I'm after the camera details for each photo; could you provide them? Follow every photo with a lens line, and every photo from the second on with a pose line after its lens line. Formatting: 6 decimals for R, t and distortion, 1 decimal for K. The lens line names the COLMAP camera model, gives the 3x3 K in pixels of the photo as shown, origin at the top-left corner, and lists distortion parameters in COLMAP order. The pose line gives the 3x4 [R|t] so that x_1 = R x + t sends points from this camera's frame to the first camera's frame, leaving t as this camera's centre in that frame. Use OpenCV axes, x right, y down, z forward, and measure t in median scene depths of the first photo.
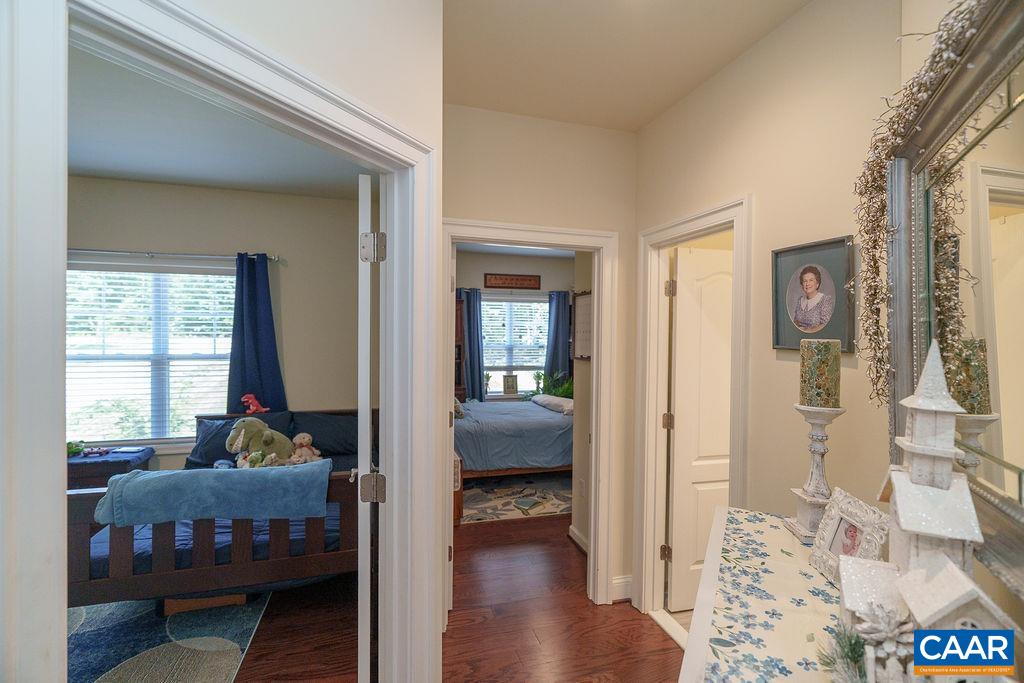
lens RADIAL K [[461.2, 0, 512.5], [0, 461.2, 337.9], [0, 0, 1]] dist [-0.001684, 0.000593]
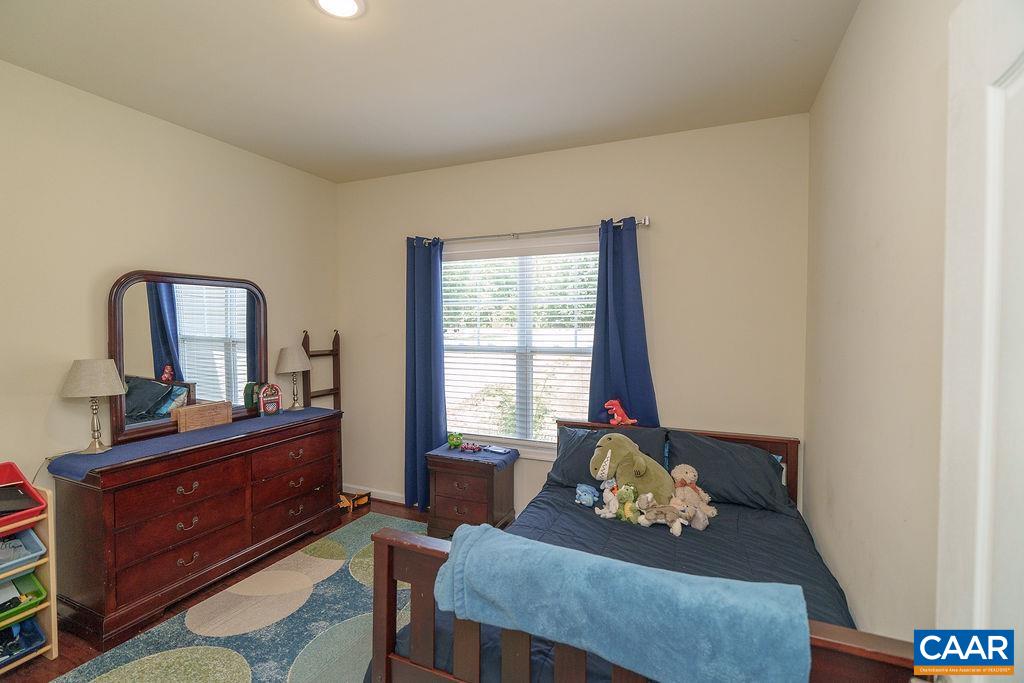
lens RADIAL K [[461.2, 0, 512.5], [0, 461.2, 337.9], [0, 0, 1]] dist [-0.001684, 0.000593]
pose [[0.767218, 0.010628, -0.641298, -0.207807], [-0.000101, 0.999865, 0.016450, 0.003373], [0.641386, -0.012556, 0.767116, 0.298554]]
